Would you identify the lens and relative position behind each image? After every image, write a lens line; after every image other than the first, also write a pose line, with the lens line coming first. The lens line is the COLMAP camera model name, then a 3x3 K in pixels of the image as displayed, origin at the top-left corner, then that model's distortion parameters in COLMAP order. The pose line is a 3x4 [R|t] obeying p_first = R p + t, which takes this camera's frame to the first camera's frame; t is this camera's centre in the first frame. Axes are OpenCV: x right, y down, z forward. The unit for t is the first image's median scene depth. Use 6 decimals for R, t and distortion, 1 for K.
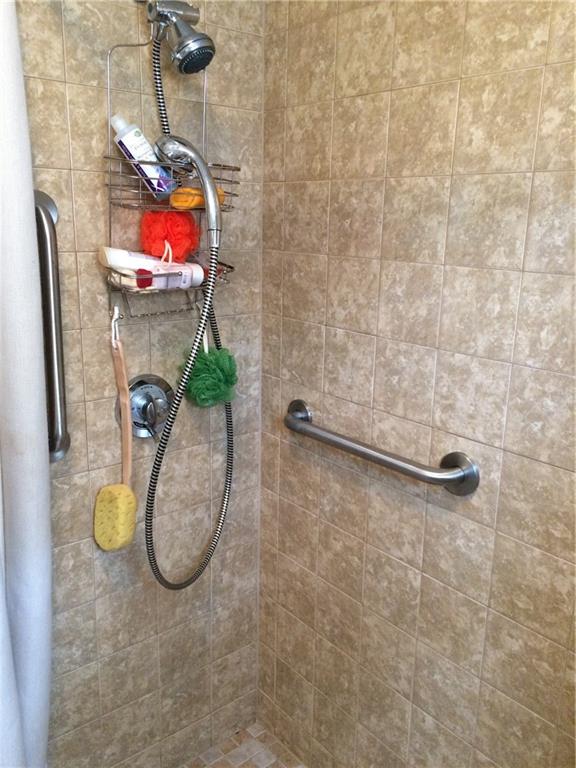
lens RADIAL K [[656.9, 0, 289.7], [0, 656.9, 381.3], [0, 0, 1]] dist [0.092322, -0.115766]
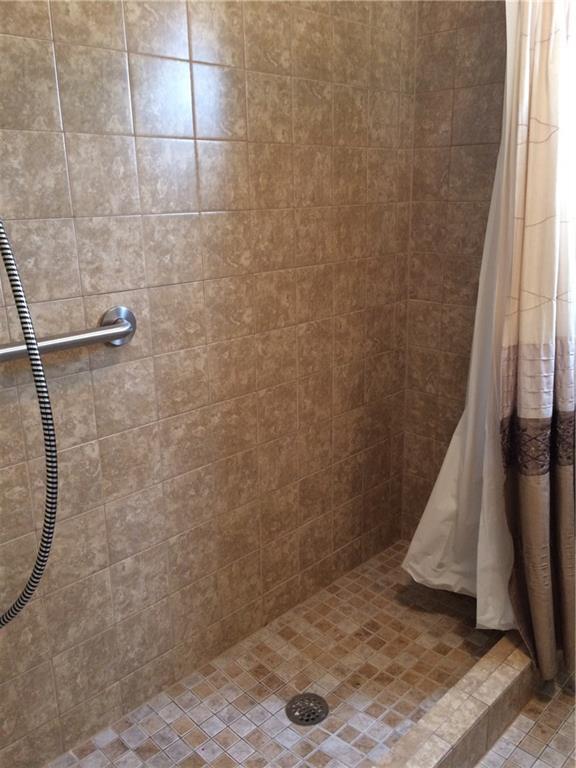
lens RADIAL K [[656.9, 0, 289.7], [0, 656.9, 381.3], [0, 0, 1]] dist [0.092322, -0.115766]
pose [[-0.097639, -0.299188, 0.949185, -0.919645], [0.259253, 0.913168, 0.314504, -0.056937], [-0.960861, 0.276787, -0.011596, 0.787731]]
